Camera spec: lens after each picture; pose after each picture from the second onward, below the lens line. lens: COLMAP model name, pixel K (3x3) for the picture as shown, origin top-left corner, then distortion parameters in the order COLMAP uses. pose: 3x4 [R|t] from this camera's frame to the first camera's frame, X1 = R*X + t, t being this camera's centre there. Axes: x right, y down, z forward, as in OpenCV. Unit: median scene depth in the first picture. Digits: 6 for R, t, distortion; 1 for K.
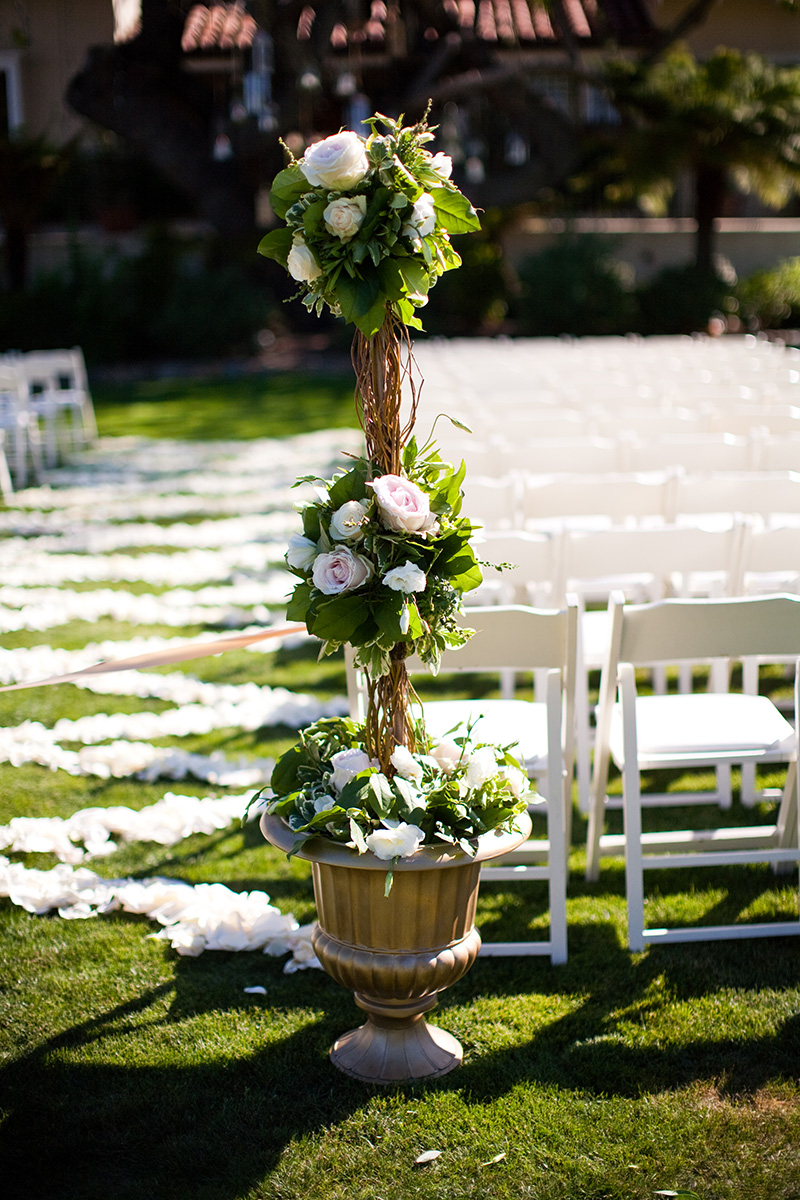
lens RADIAL K [[1802.7, 0, 400.0], [0, 1802.7, 600.0], [0, 0, 1]] dist [-0.219676, 0.011451]
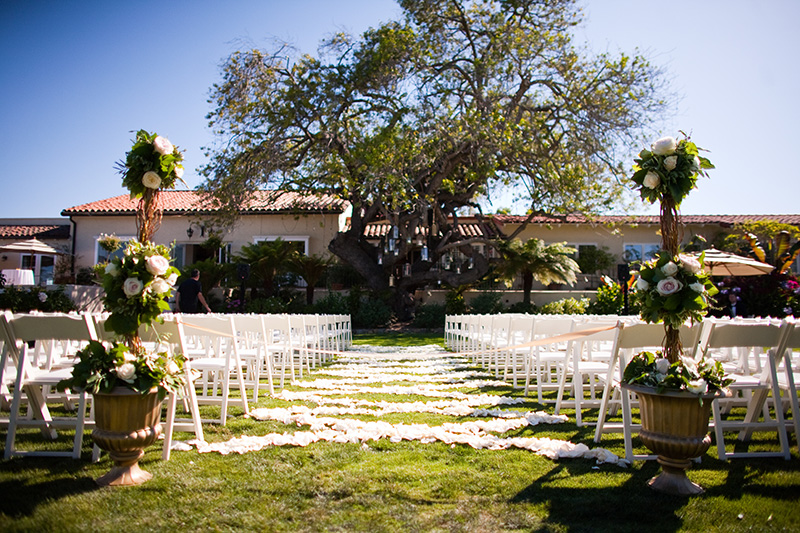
lens RADIAL K [[562.8, 0, 400.0], [0, 562.8, 266.5], [0, 0, 1]] dist [0.002571, 0.001309]
pose [[0.999605, 0.023718, 0.015105, -0.348530], [-0.018598, 0.960542, -0.277511, 0.153534], [-0.021092, 0.277121, 0.960604, 0.120162]]
